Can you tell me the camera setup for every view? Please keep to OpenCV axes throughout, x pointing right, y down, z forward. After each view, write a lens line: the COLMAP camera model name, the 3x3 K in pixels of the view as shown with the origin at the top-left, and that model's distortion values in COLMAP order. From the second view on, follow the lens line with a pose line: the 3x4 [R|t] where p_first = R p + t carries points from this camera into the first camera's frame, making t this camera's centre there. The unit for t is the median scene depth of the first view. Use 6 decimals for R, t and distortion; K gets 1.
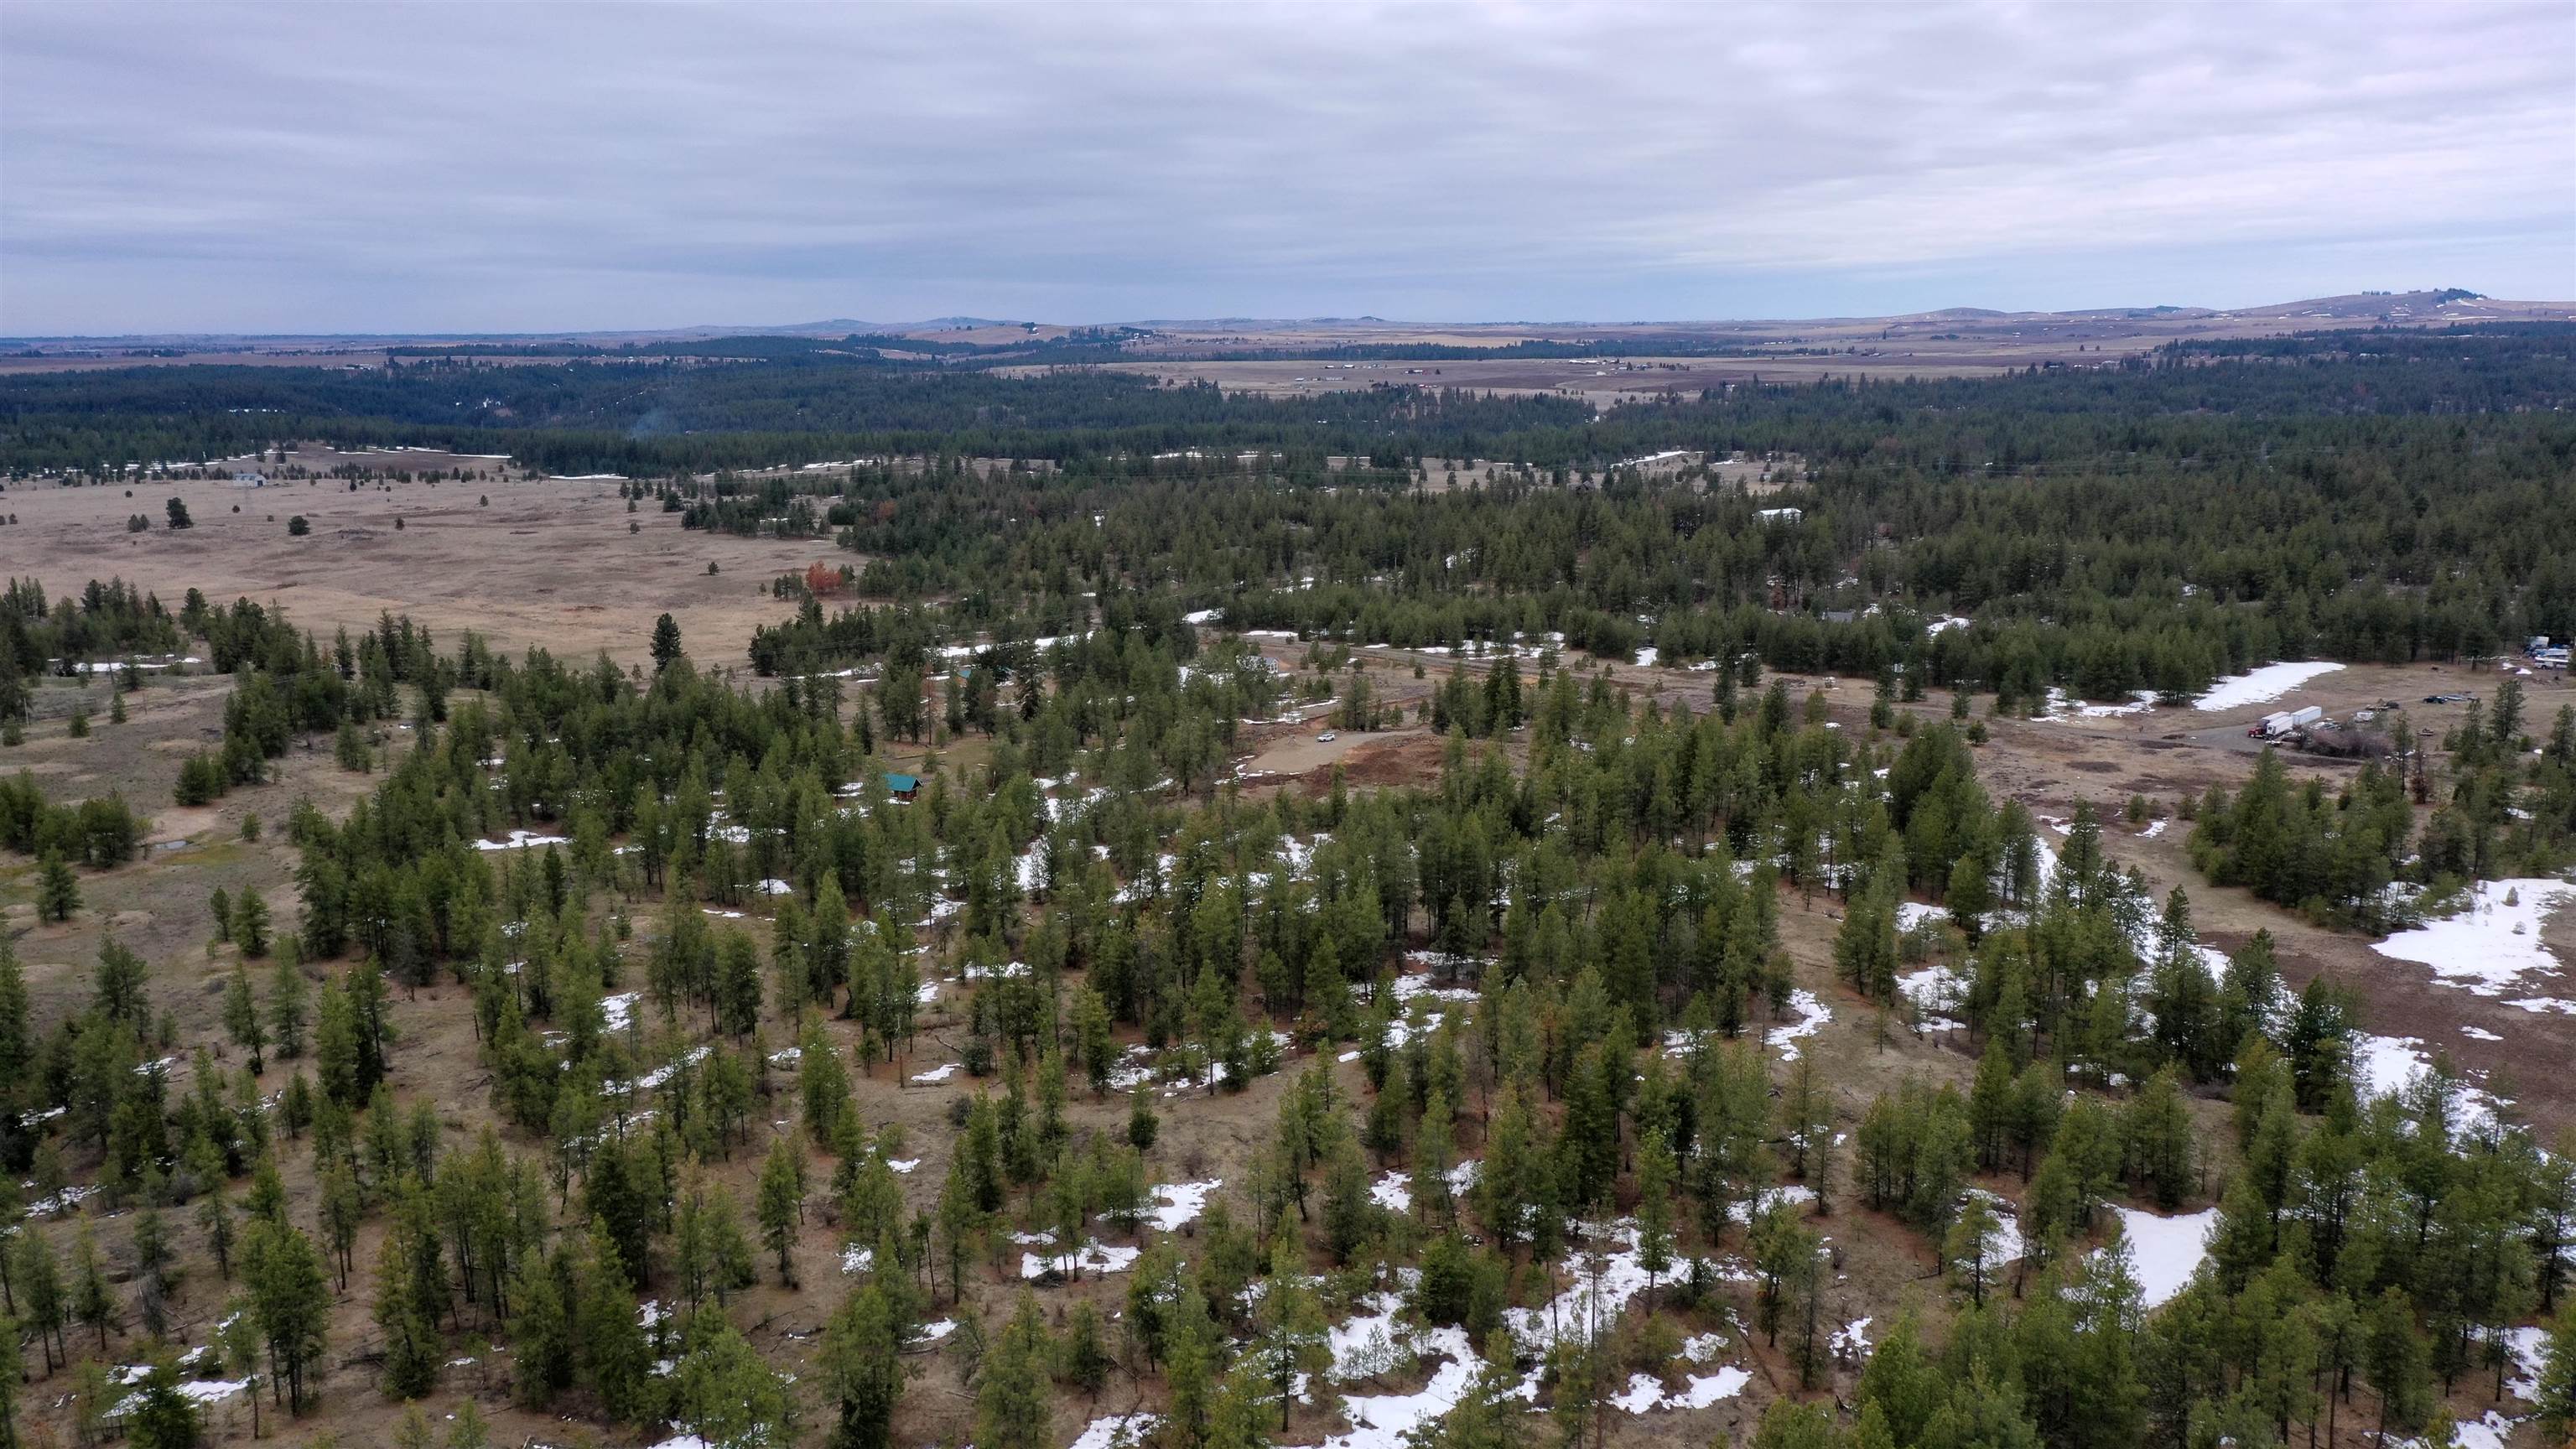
lens RADIAL K [[2040.9, 0, 1288.0], [0, 2040.9, 724.5], [0, 0, 1]] dist [0.009006, 0.000099]
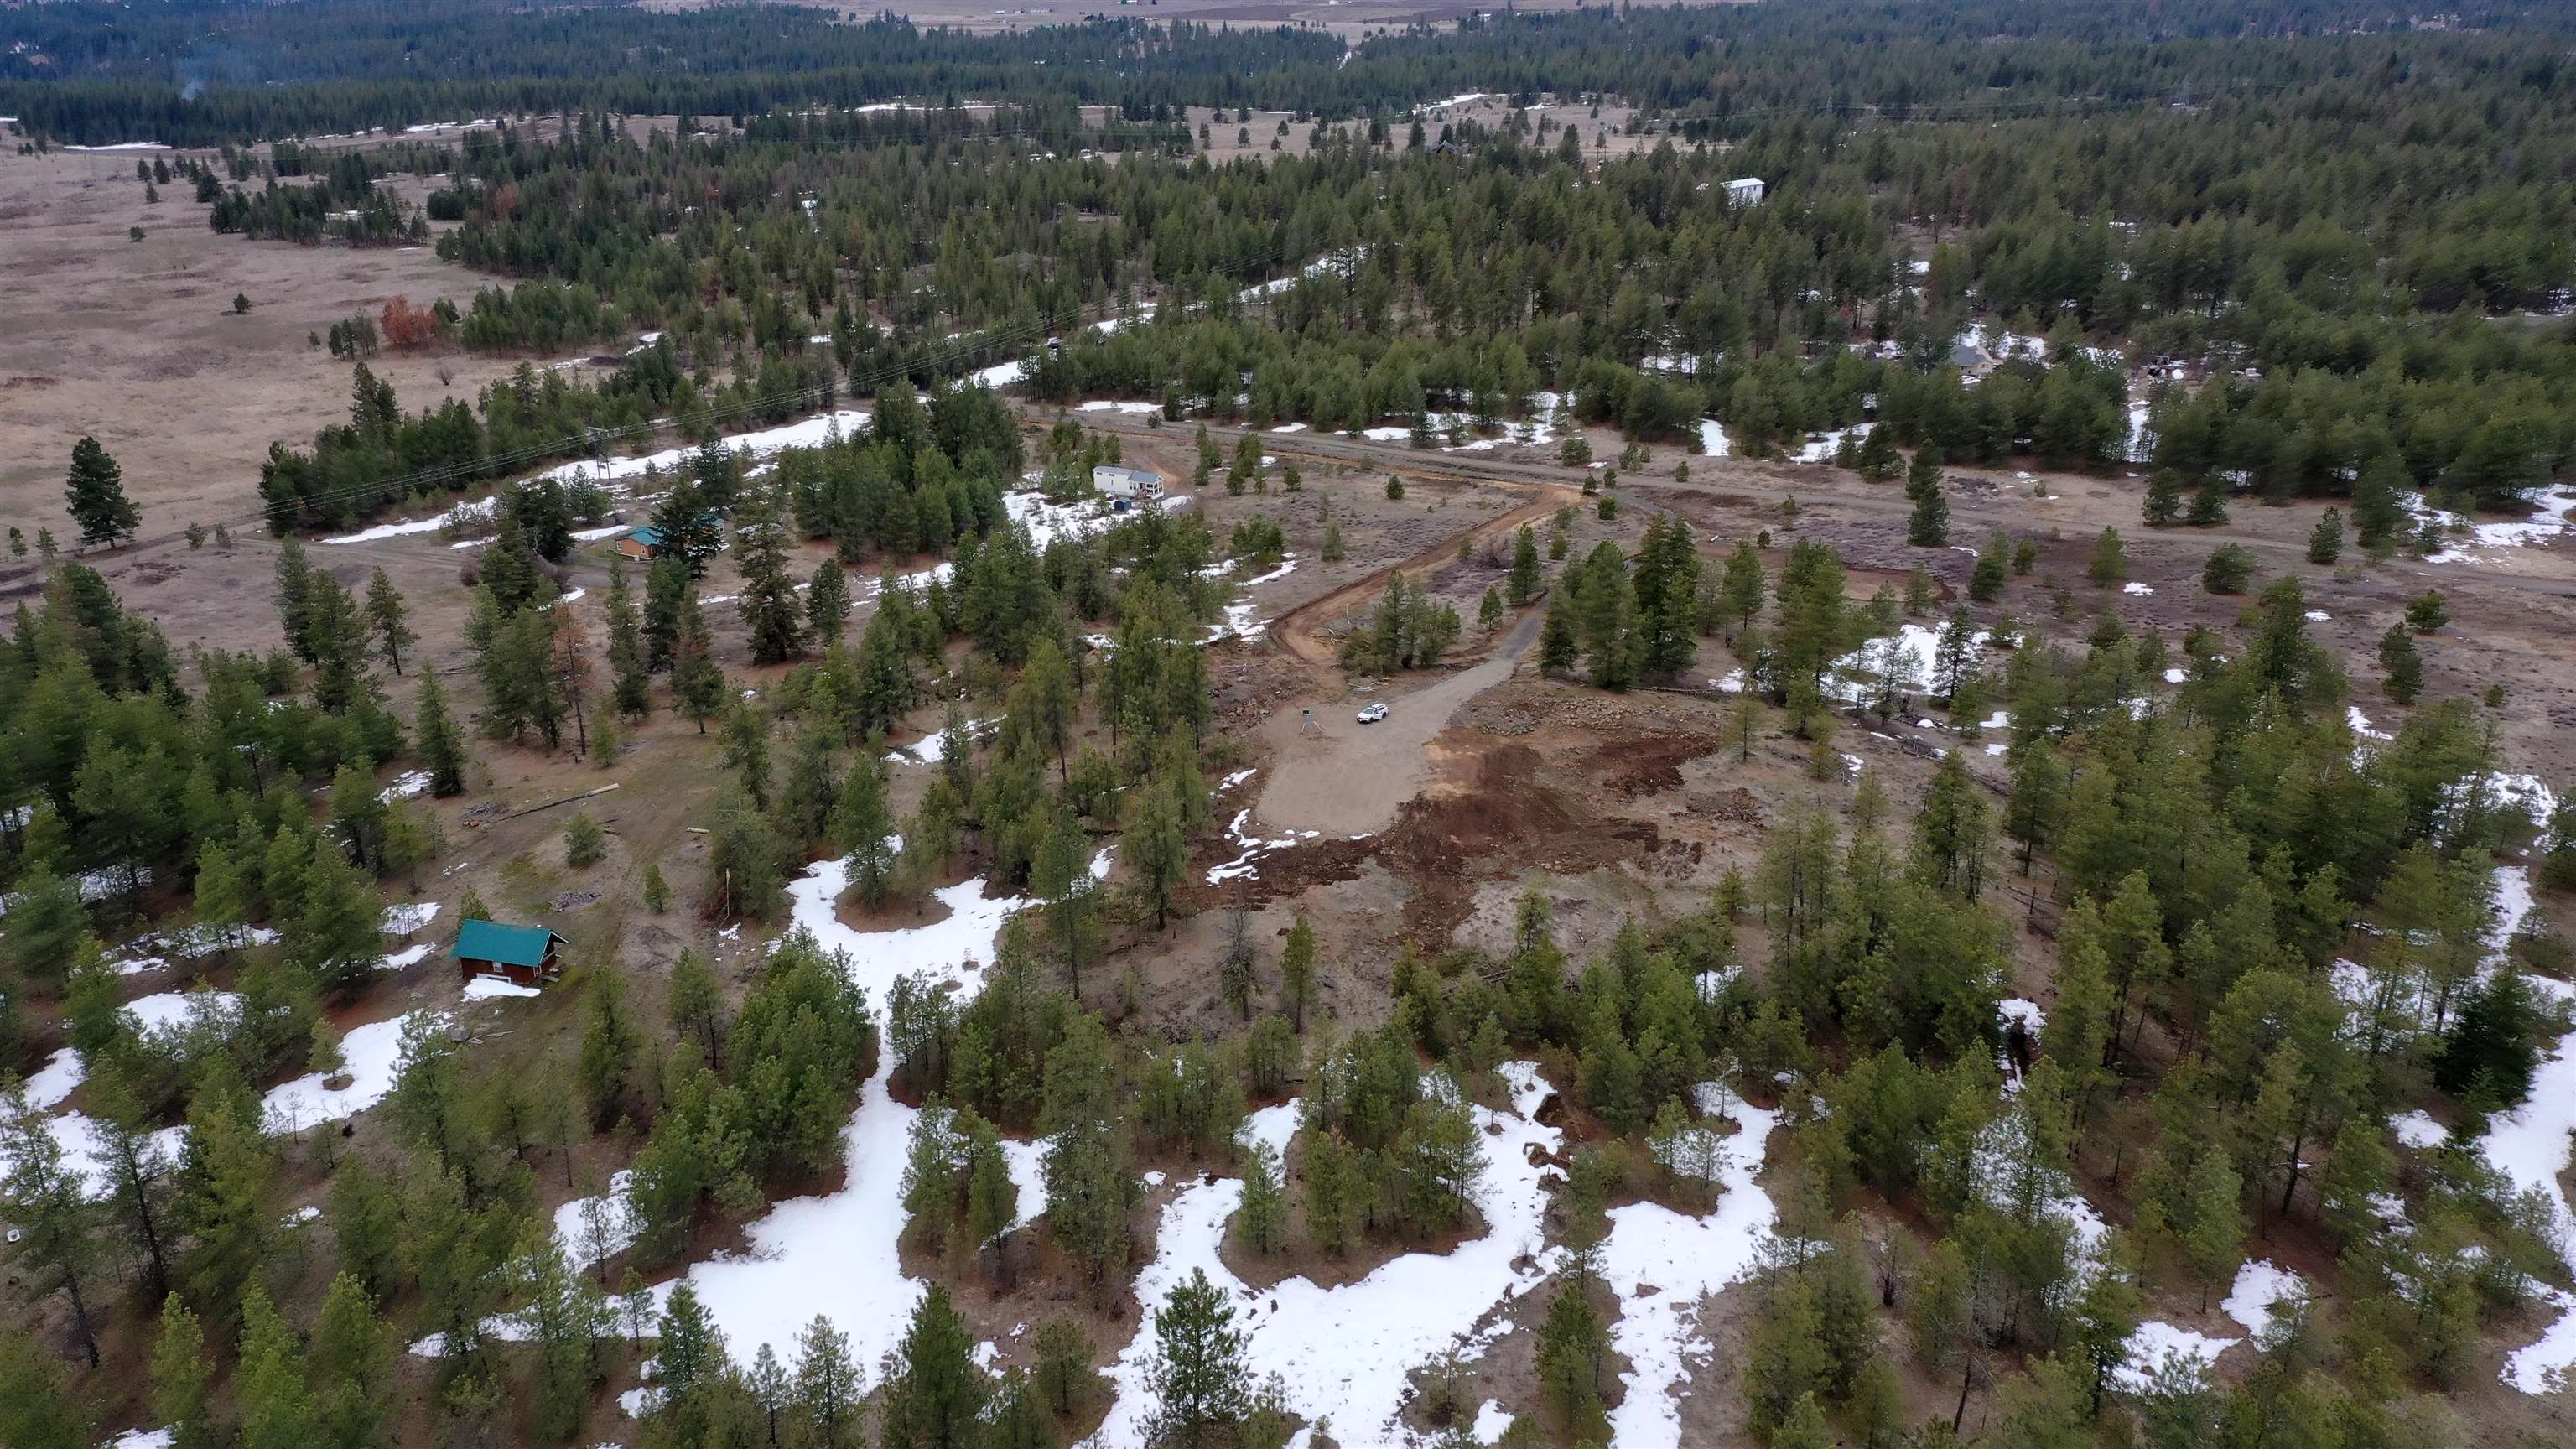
lens RADIAL K [[2040.9, 0, 1288.0], [0, 2040.9, 724.5], [0, 0, 1]] dist [0.009006, 0.000099]
pose [[0.988953, -0.056284, 0.137131, -0.040161], [0.032559, 0.984996, 0.169478, -0.042822], [-0.144613, -0.163141, 0.975947, 0.268822]]
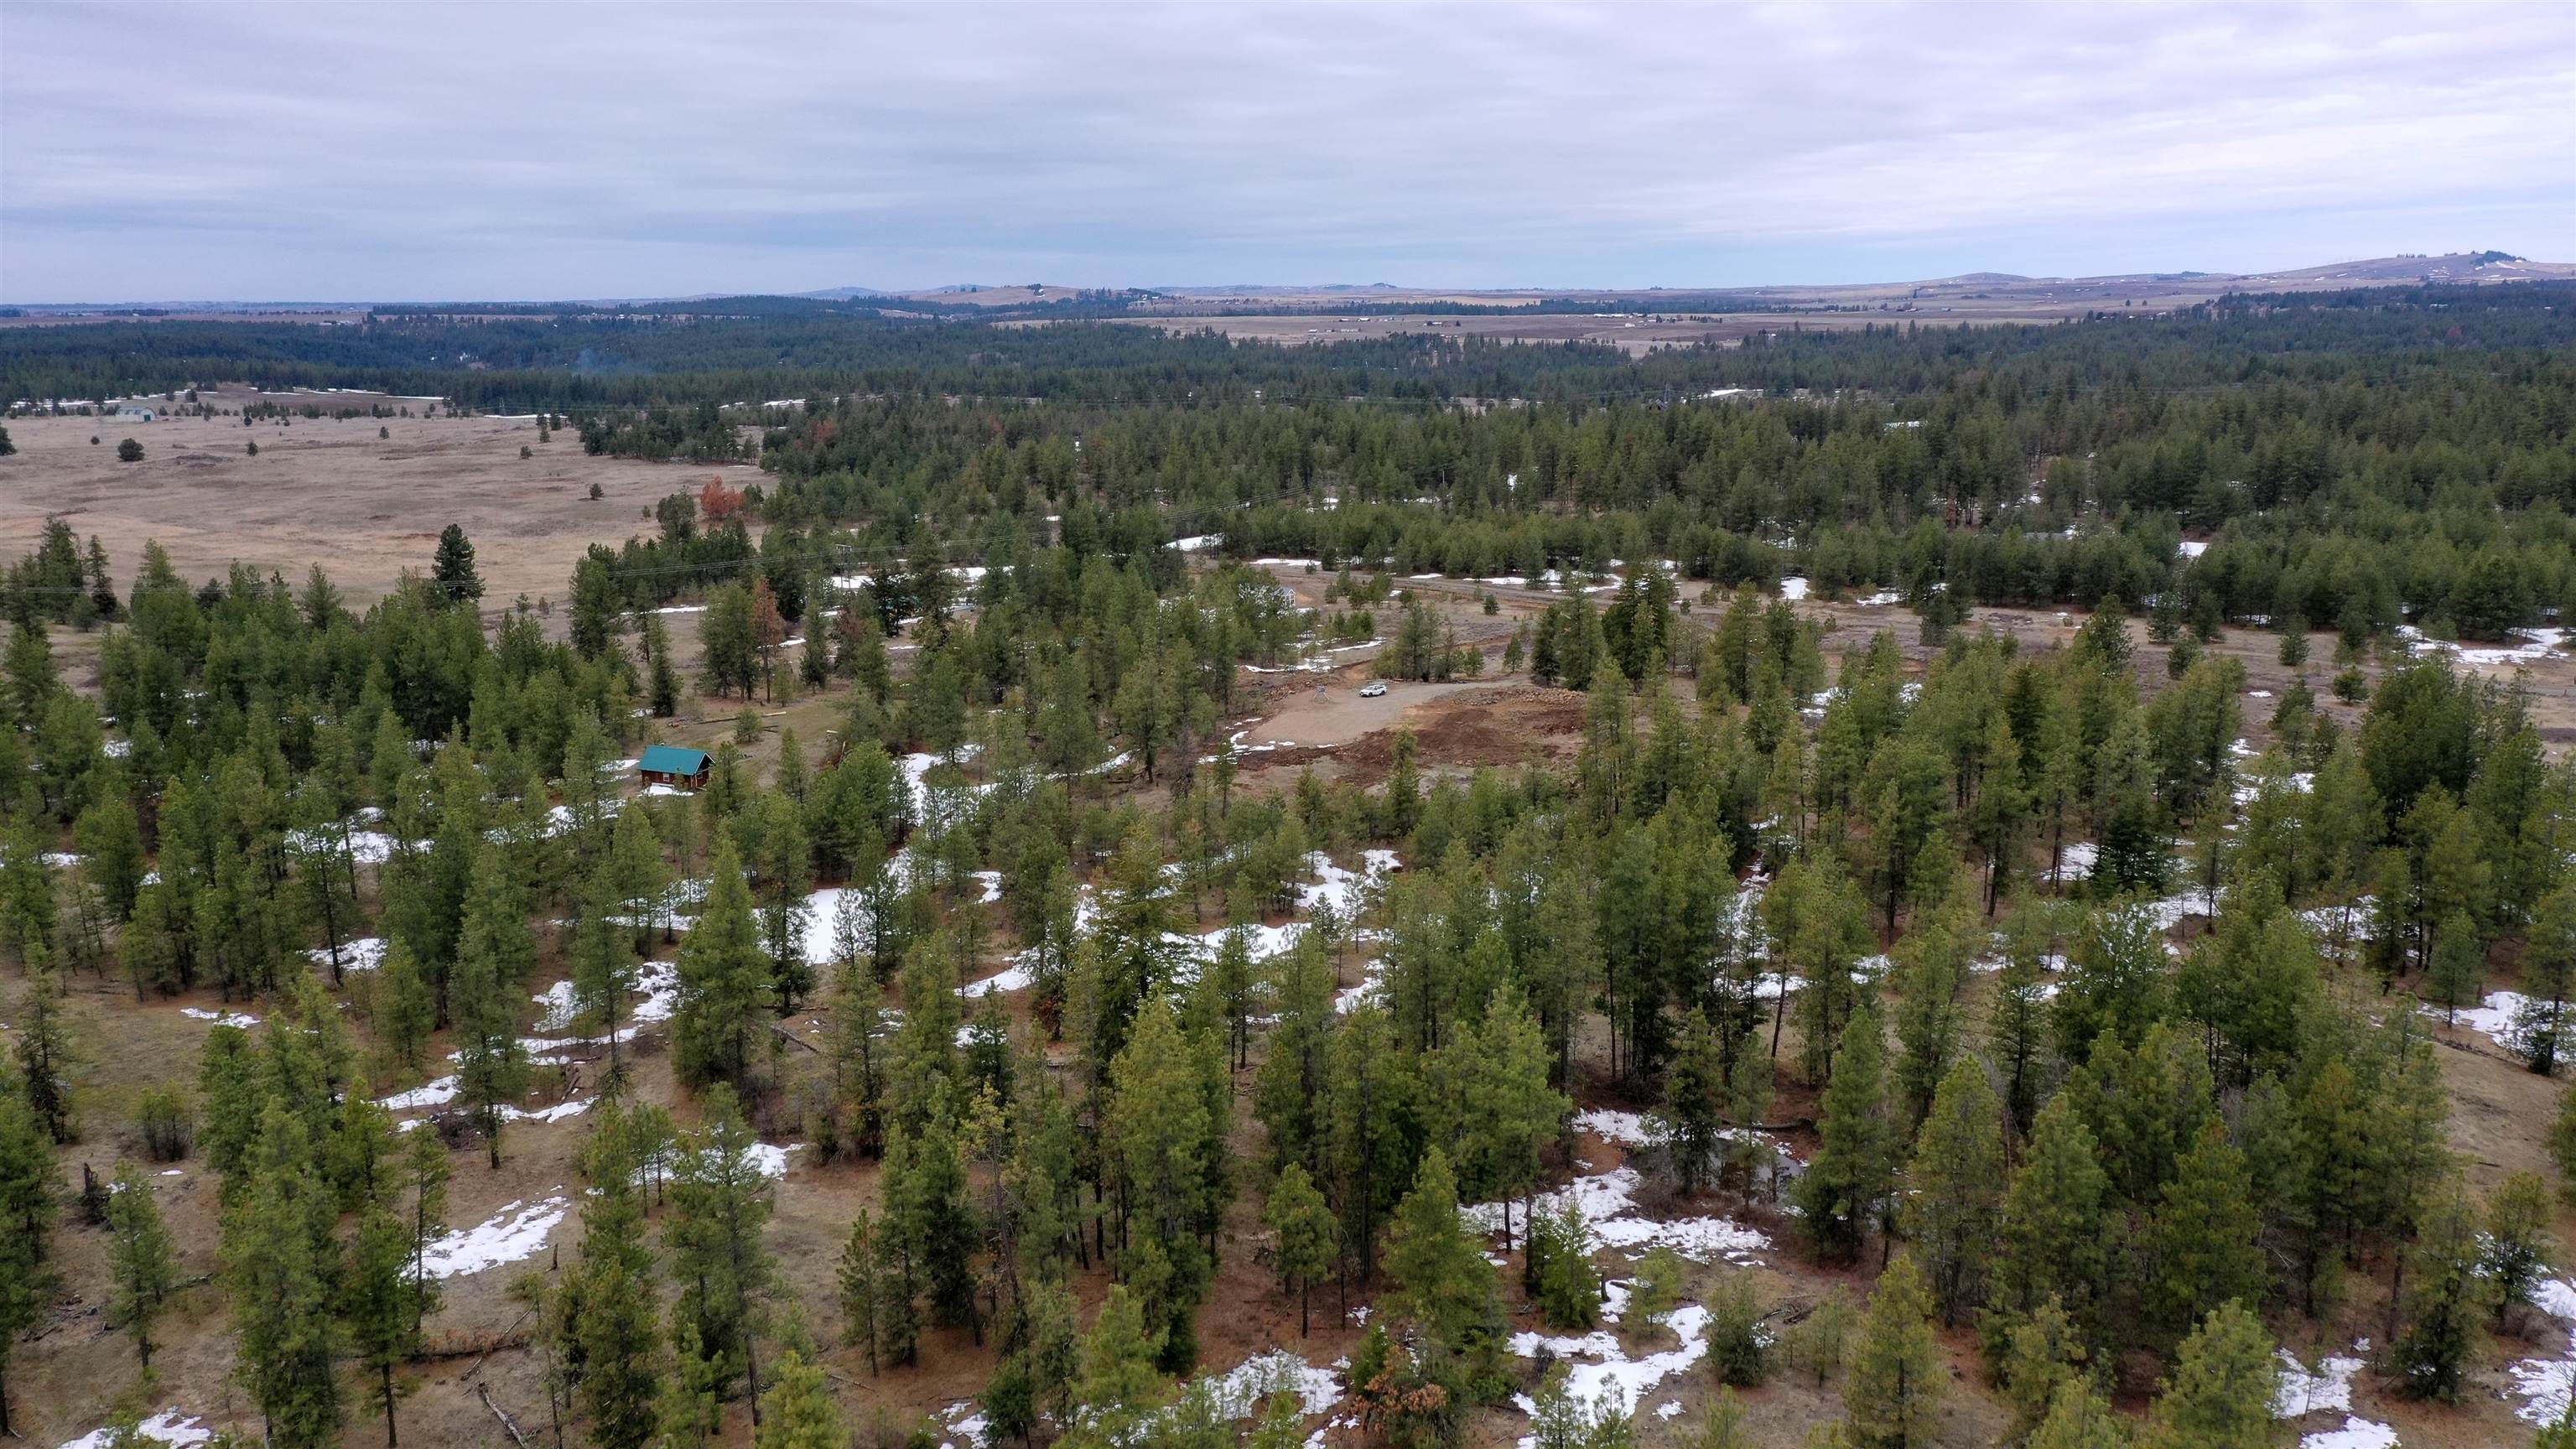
lens RADIAL K [[2040.9, 0, 1288.0], [0, 2040.9, 724.5], [0, 0, 1]] dist [0.009006, 0.000099]
pose [[0.999985, 0.000598, -0.005381, -0.002629], [-0.000525, 0.999906, 0.013678, 0.004521], [0.005389, -0.013675, 0.999892, 0.191366]]
